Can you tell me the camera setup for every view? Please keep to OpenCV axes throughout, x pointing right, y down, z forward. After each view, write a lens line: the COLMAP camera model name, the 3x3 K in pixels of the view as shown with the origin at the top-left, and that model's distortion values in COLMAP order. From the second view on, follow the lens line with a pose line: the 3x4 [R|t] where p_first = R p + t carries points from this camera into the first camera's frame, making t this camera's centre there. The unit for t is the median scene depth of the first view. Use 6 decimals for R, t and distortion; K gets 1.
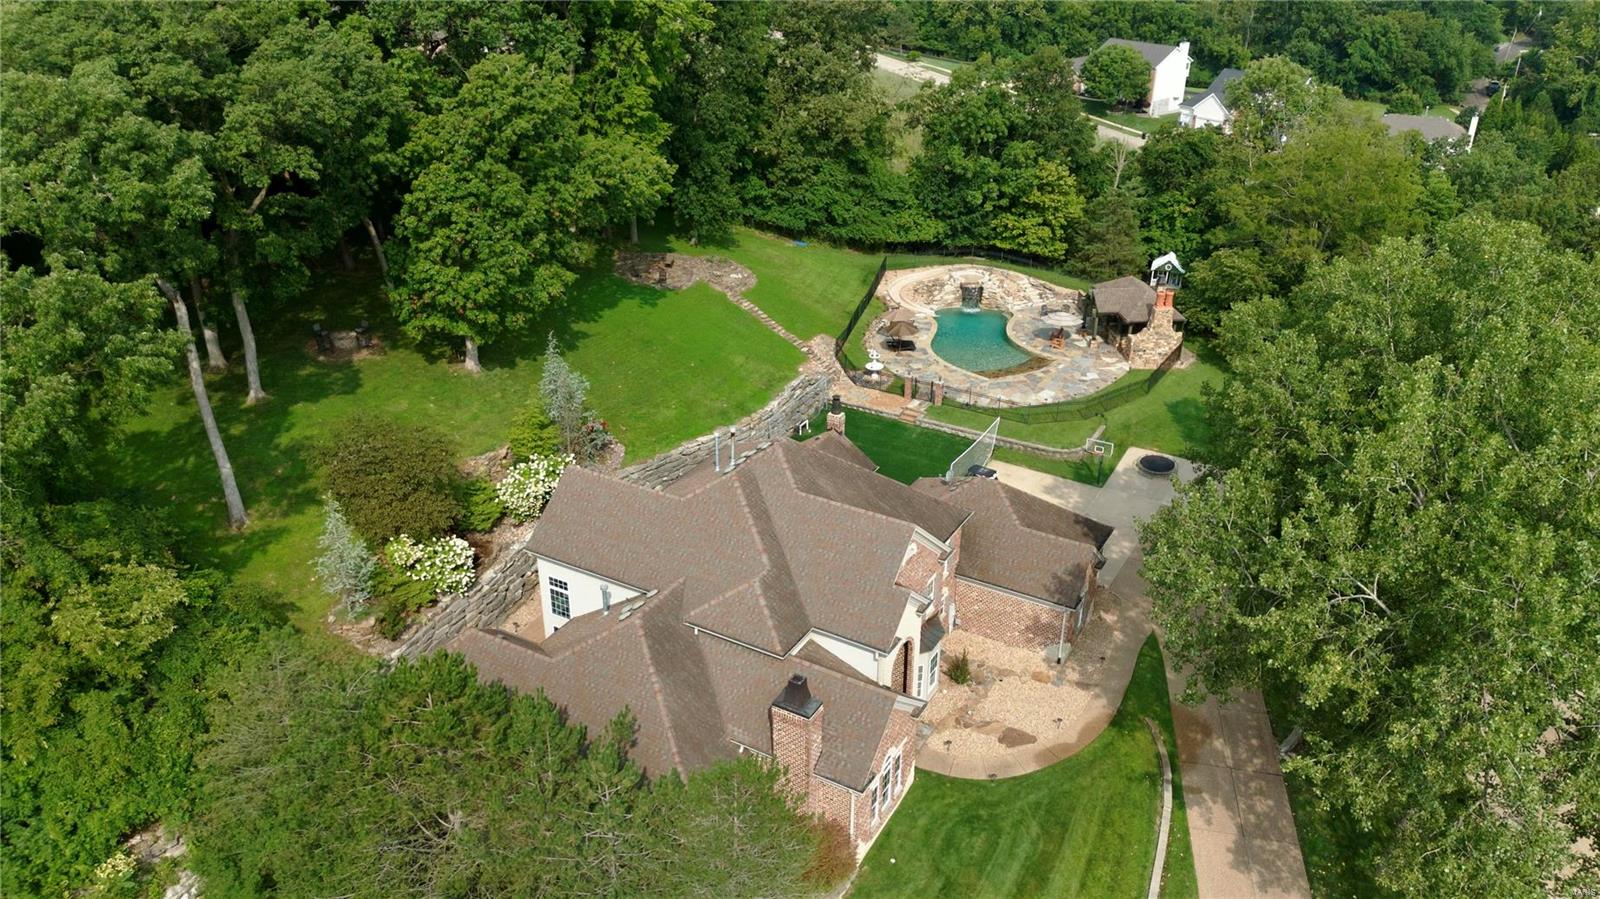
lens RADIAL K [[1188.1, 0, 800.0], [0, 1188.1, 449.5], [0, 0, 1]] dist [0.061361, -0.003626]
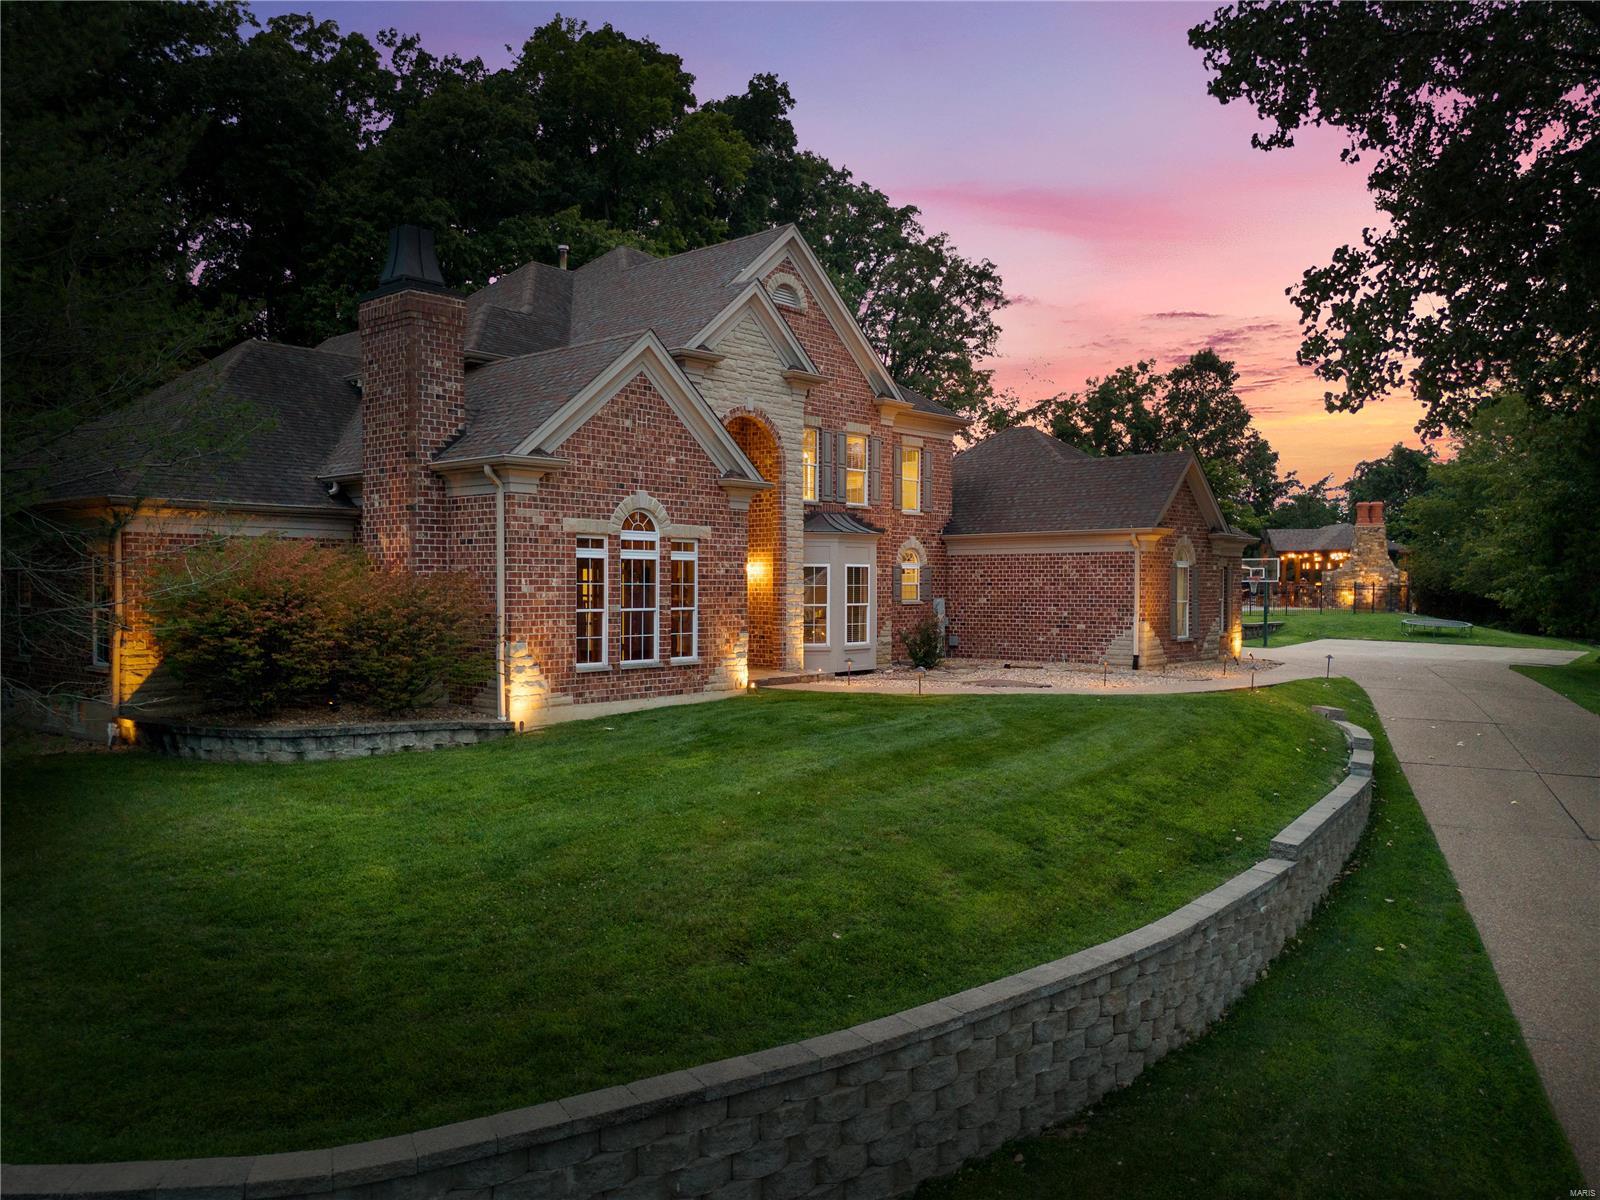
lens RADIAL K [[1217.4, 0, 800.0], [0, 1217.4, 600.0], [0, 0, 1]] dist [0.029411, 0.000982]
pose [[0.979084, 0.008533, -0.203277, 0.148859], [-0.098274, 0.894669, -0.435786, 0.316529], [0.178147, 0.446648, 0.876795, 0.422865]]
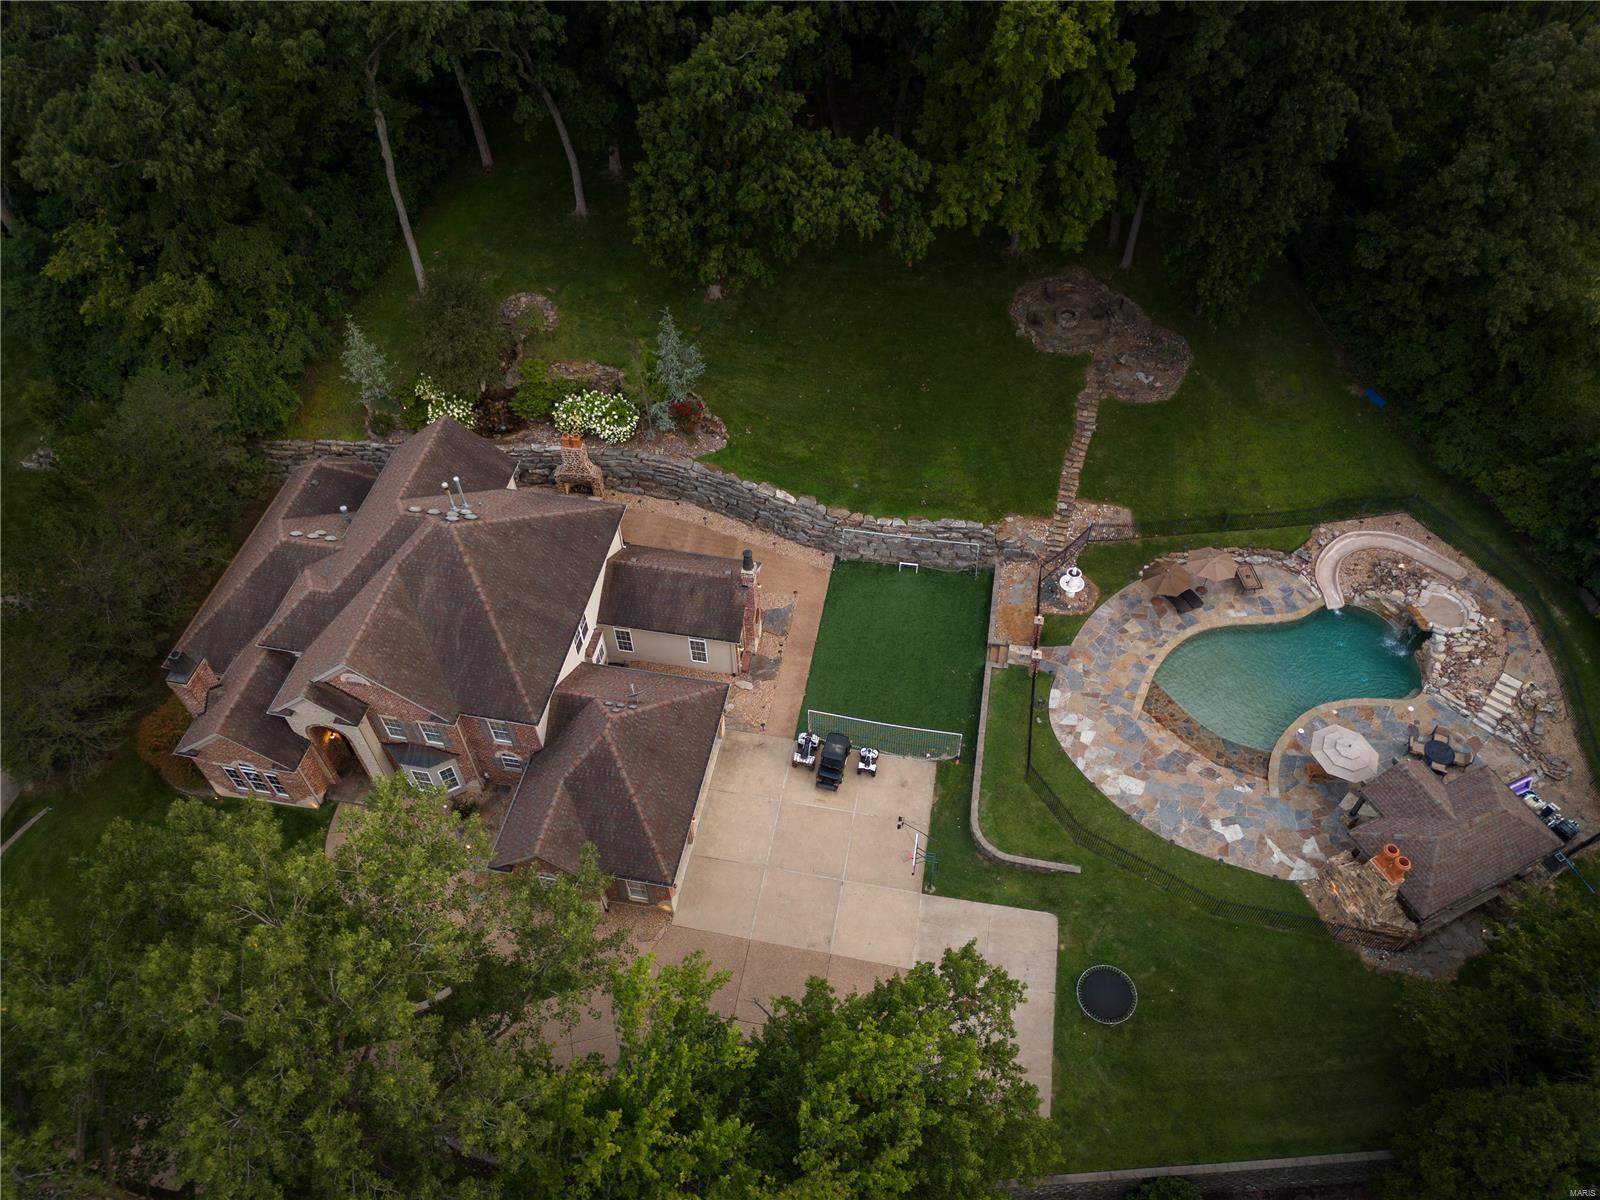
lens RADIAL K [[1181.9, 0, 800.0], [0, 1181.9, 600.0], [0, 0, 1]] dist [0.072118, -0.069249]
pose [[0.340616, 0.724533, -0.599193, 0.567487], [-0.426532, 0.687026, 0.588274, -0.530286], [0.837885, 0.055200, 0.543048, 0.536012]]
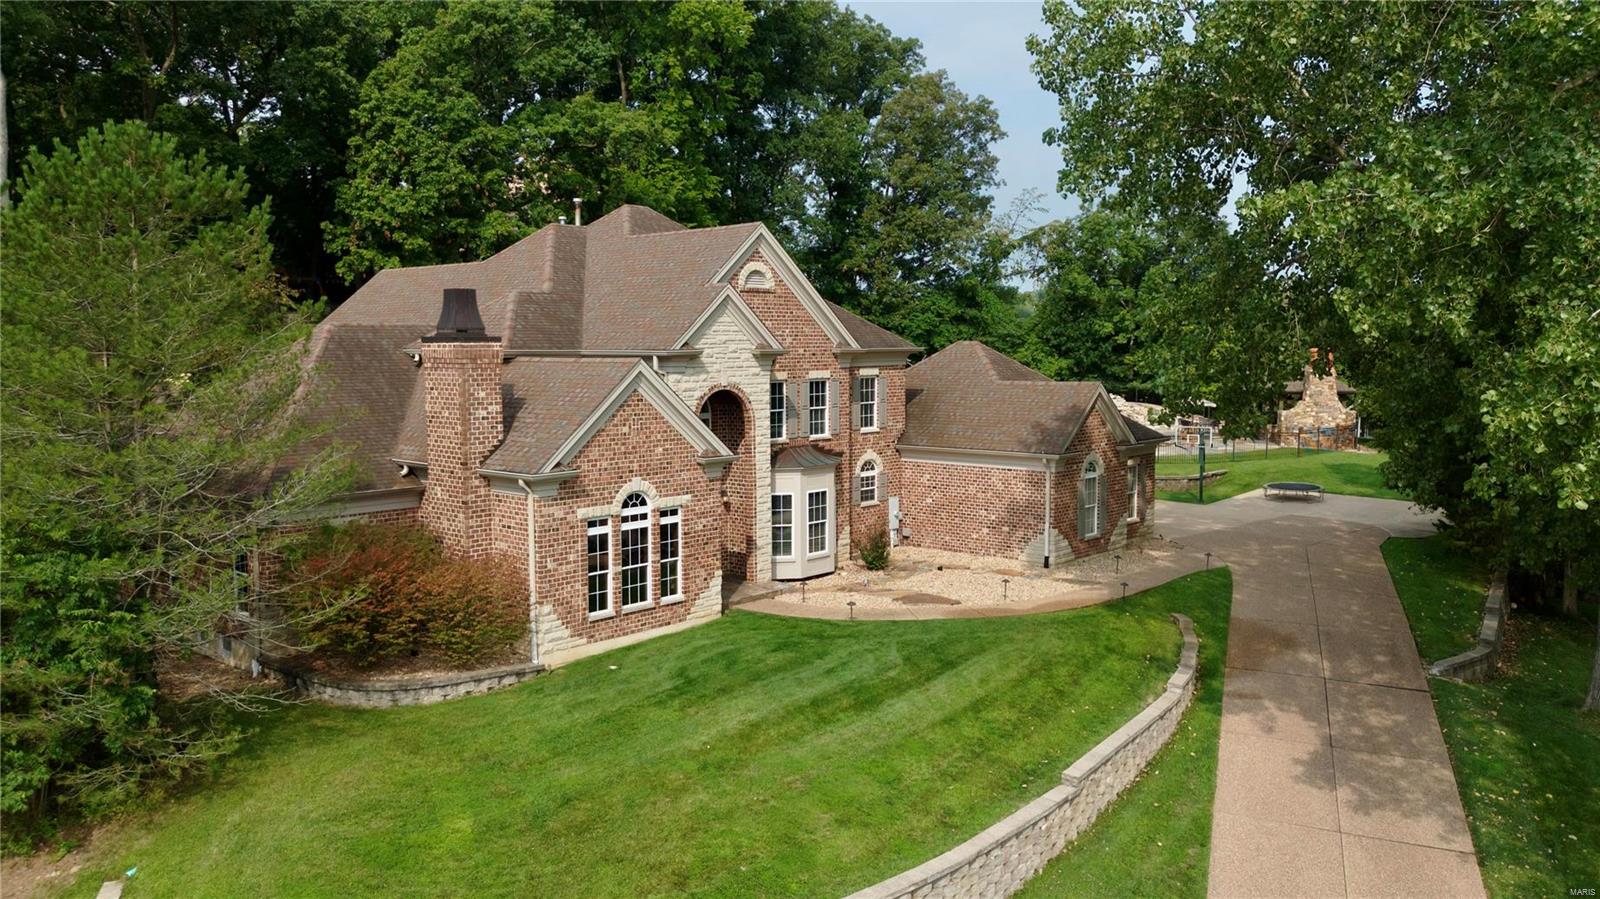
lens RADIAL K [[1208.8, 0, 800.0], [0, 1208.8, 449.5], [0, 0, 1]] dist [0.023769, -0.002745]
pose [[0.974498, 0.019310, -0.223564, 0.187975], [-0.103511, 0.922643, -0.371505, 0.298732], [0.199096, 0.385172, 0.901112, 0.322424]]
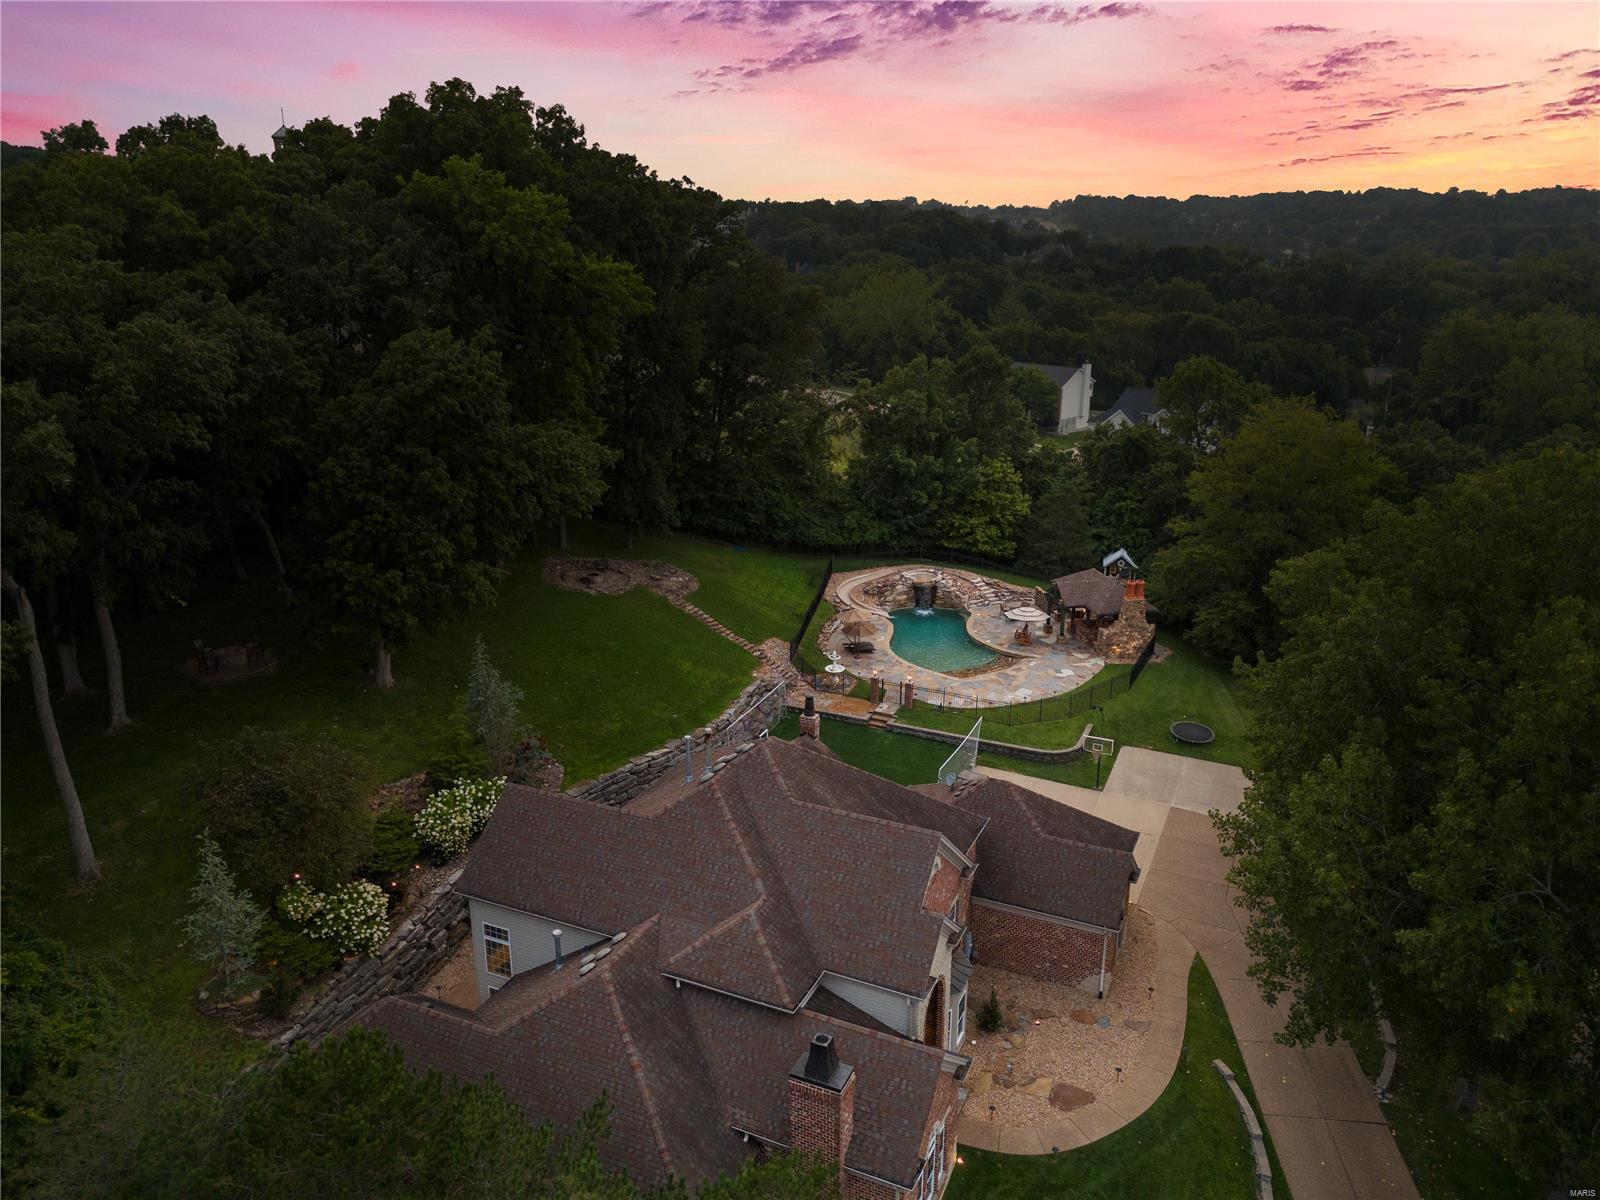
lens RADIAL K [[1181.9, 0, 800.0], [0, 1181.9, 600.0], [0, 0, 1]] dist [0.072118, -0.069249]
pose [[0.995973, -0.030885, 0.084161, -0.046504], [0.043506, 0.987341, -0.152529, 0.017553], [-0.078384, 0.155577, 0.984709, 0.119991]]
